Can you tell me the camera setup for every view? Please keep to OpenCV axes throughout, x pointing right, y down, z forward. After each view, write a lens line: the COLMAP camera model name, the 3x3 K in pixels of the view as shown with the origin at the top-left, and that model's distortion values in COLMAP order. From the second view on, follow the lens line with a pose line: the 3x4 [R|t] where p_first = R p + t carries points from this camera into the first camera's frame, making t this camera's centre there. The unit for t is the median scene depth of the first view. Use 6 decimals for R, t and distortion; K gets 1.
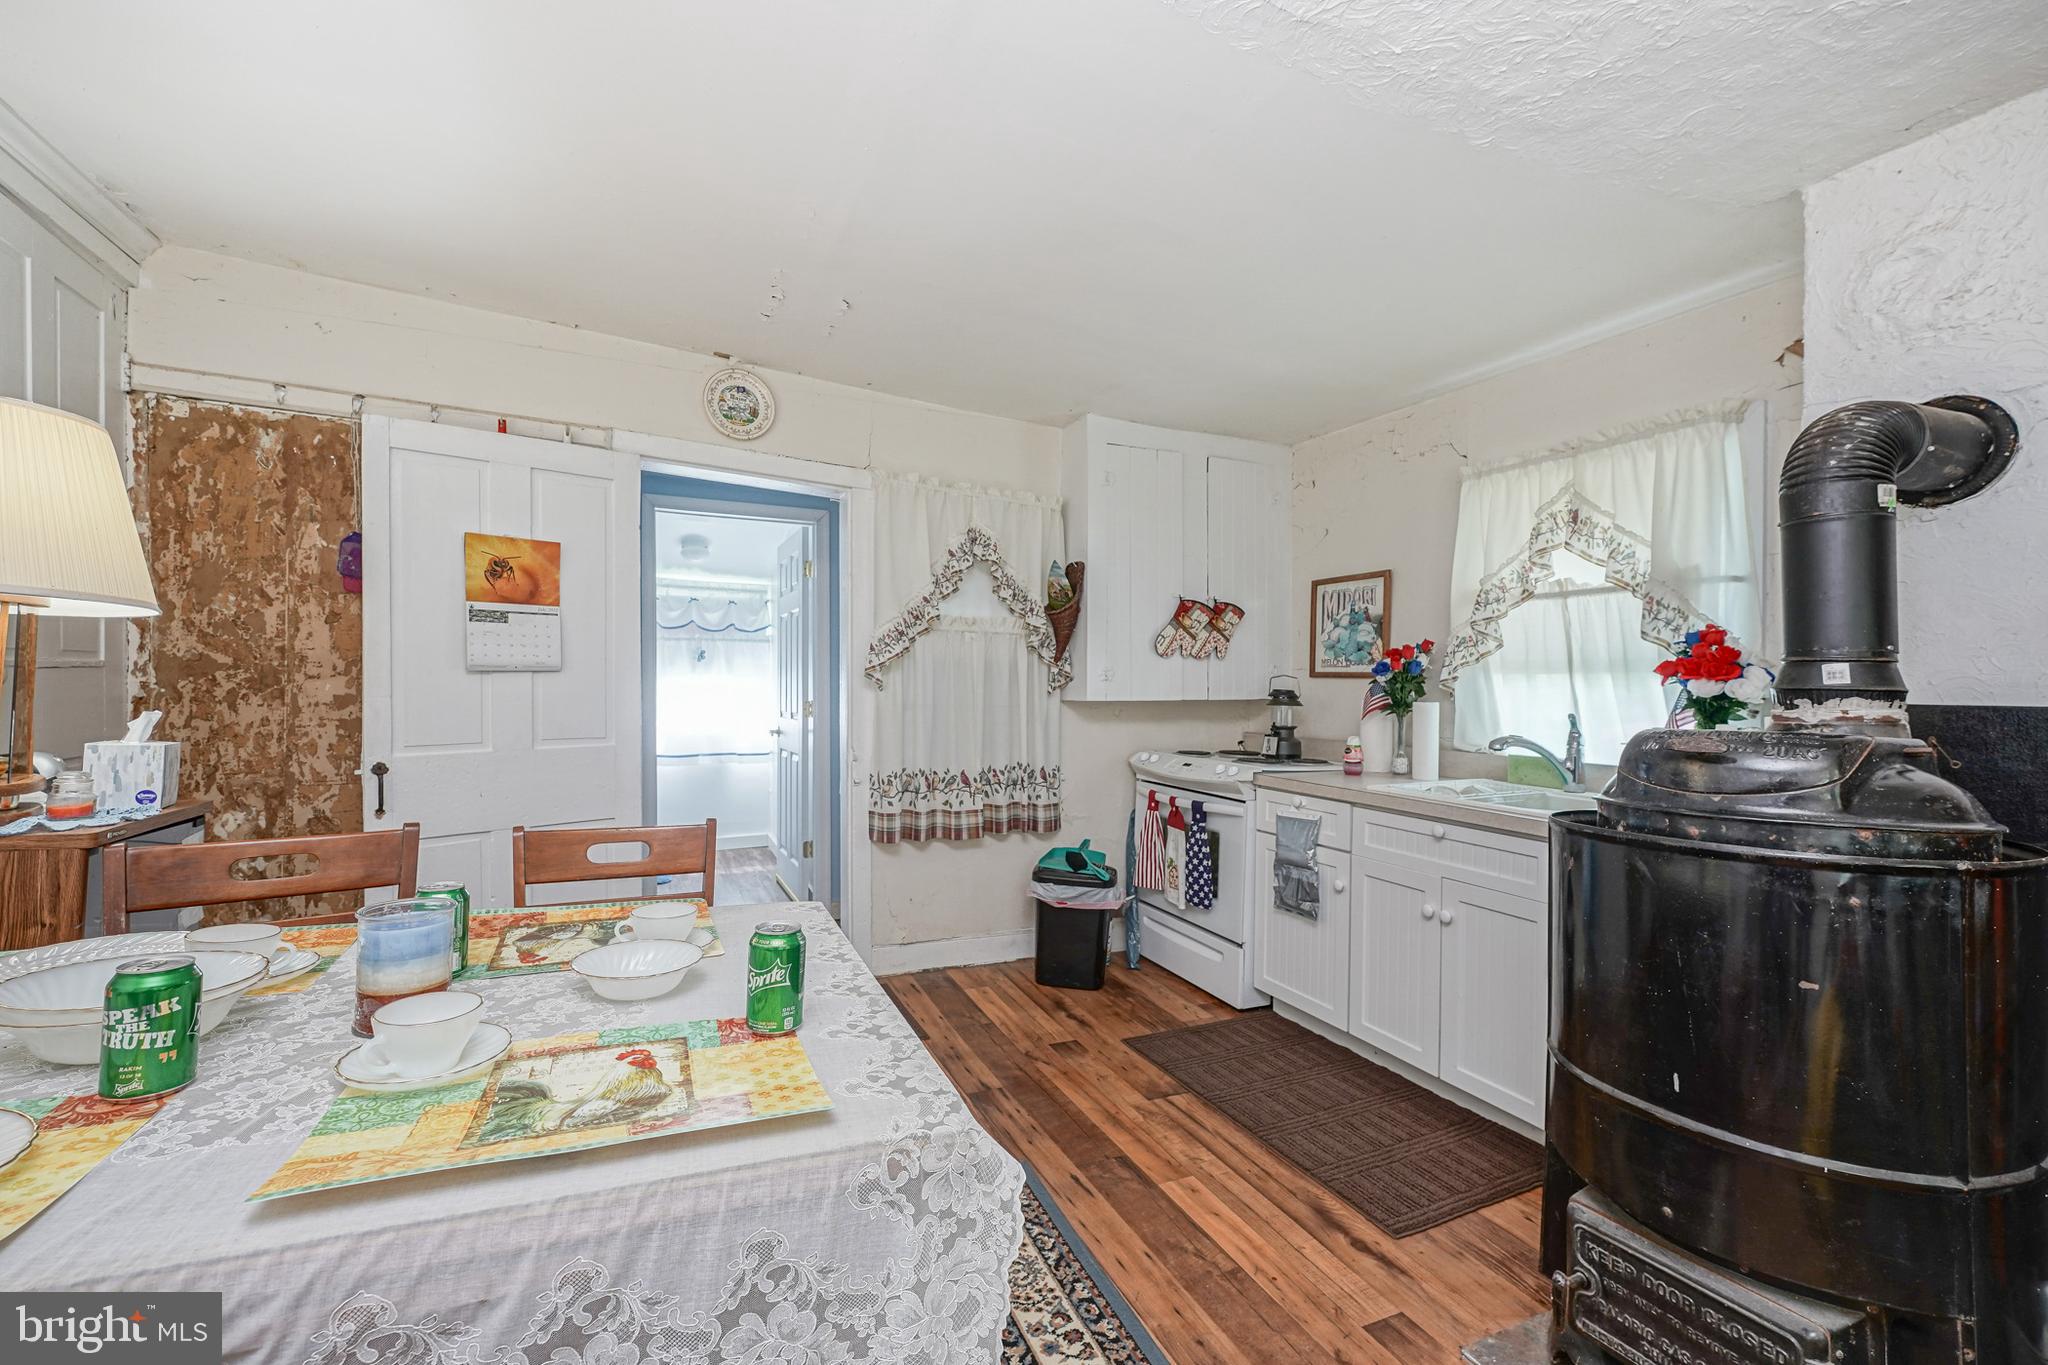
lens RADIAL K [[865.9, 0, 1024.0], [0, 865.9, 682.5], [0, 0, 1]] dist [0.002361, 0.000388]
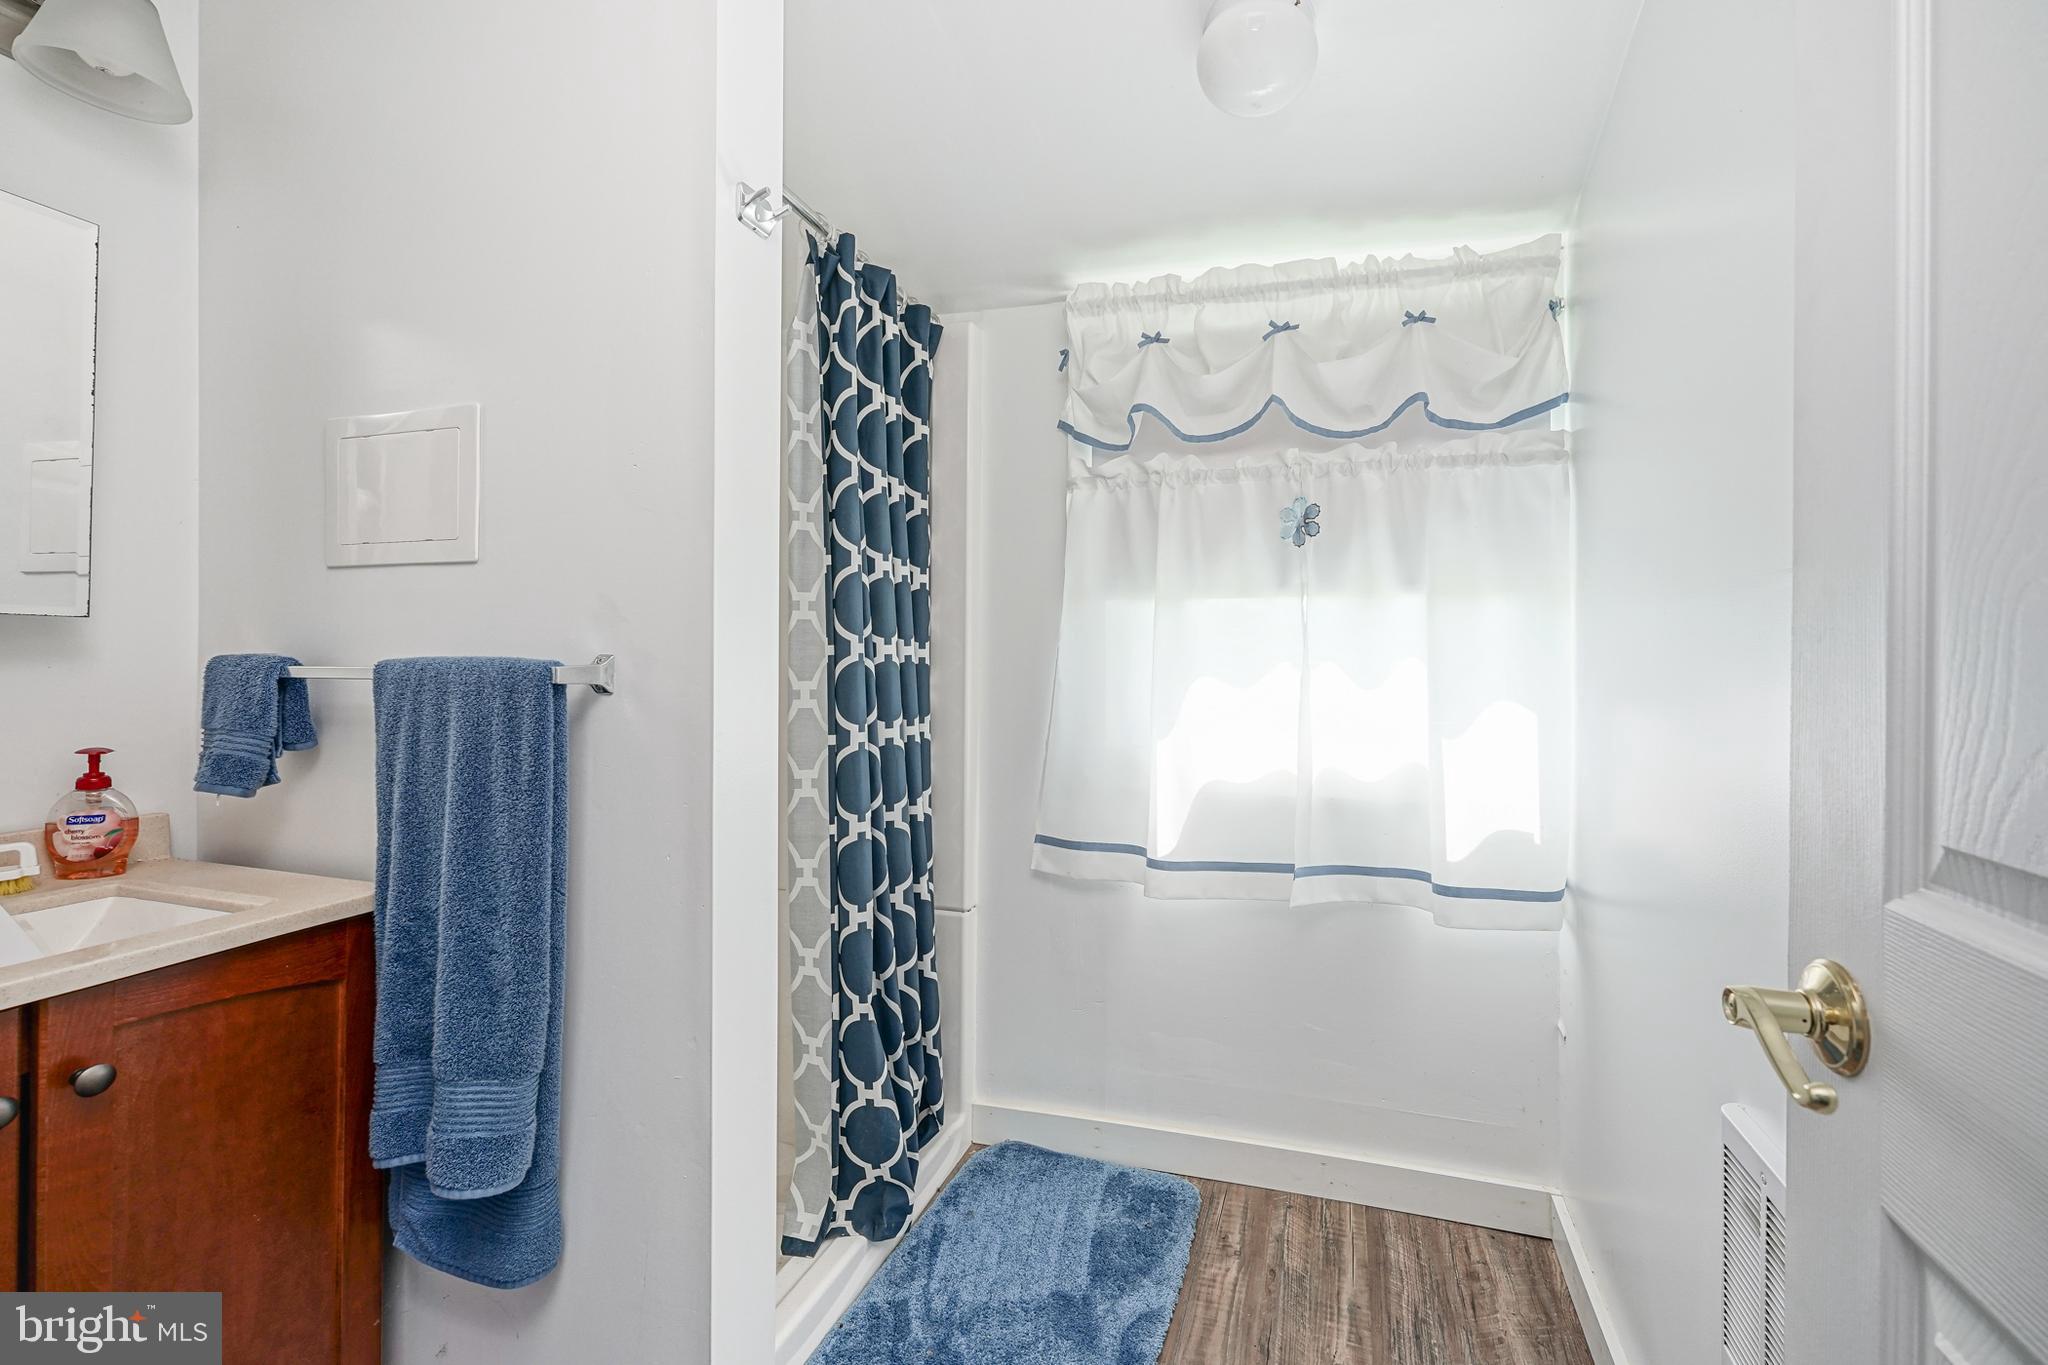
lens RADIAL K [[848.5, 0, 1031.7], [0, 848.5, 655.2], [0, 0, 1]] dist [0.001132, 0.000555]
pose [[0.760395, -0.002506, -0.649456, -0.489923], [-0.000596, 0.999989, -0.004556, 0.027295], [0.649460, 0.003851, 0.760386, 1.372342]]
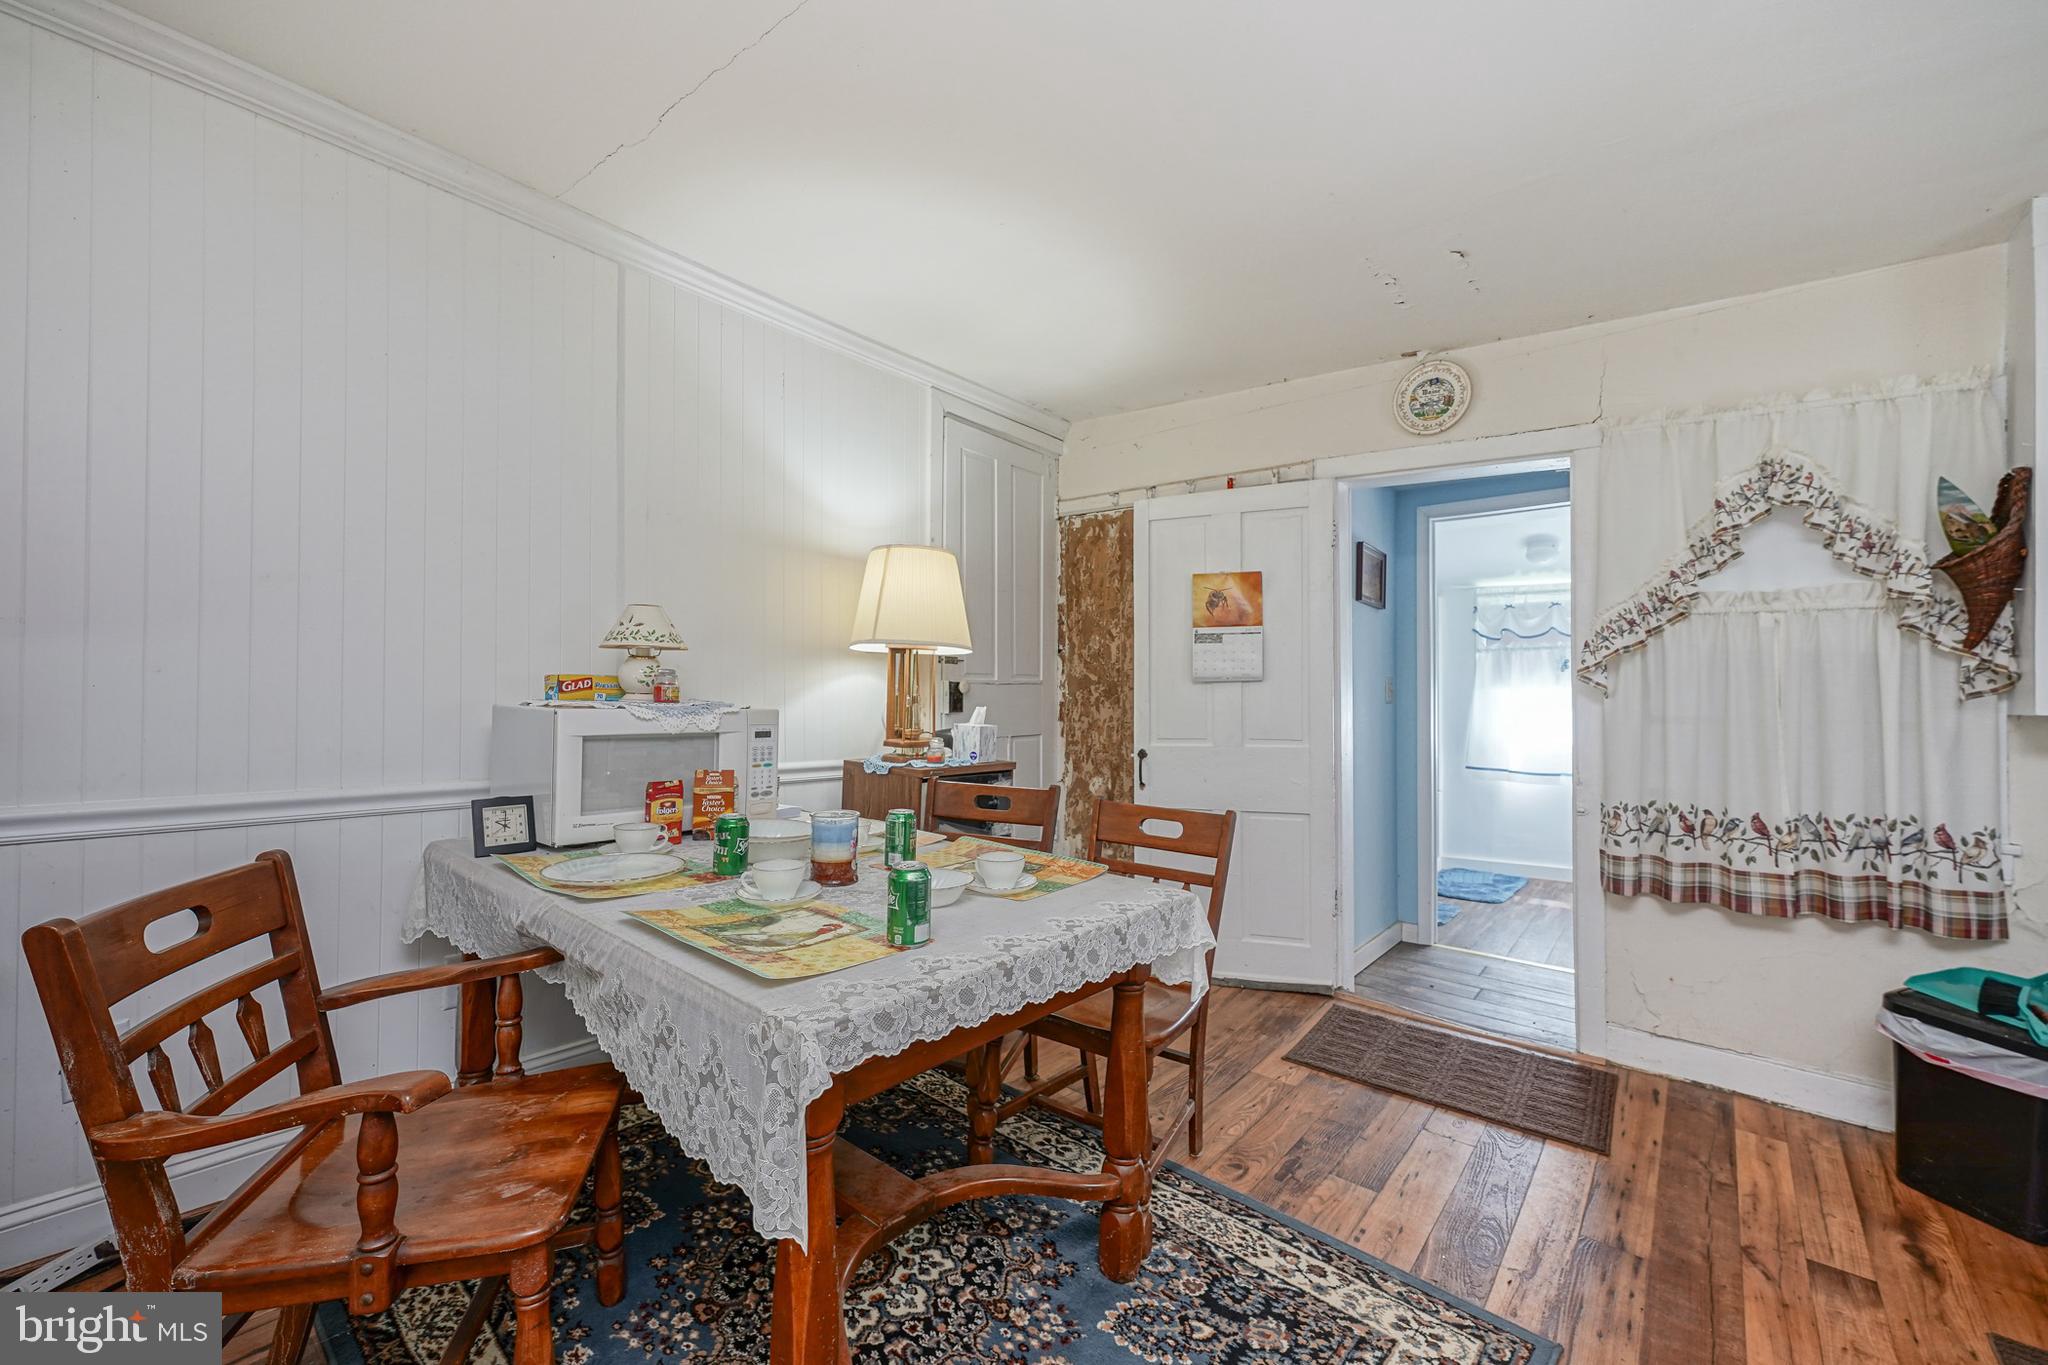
lens RADIAL K [[824.9, 0, 1018.6], [0, 824.9, 690.5], [0, 0, 1]] dist [0.000889, 0.000387]
pose [[0.434379, -0.012625, -0.900642, 0.296925], [0.000431, 0.999905, -0.013808, 0.013676], [0.900730, 0.005610, 0.434343, 0.205302]]
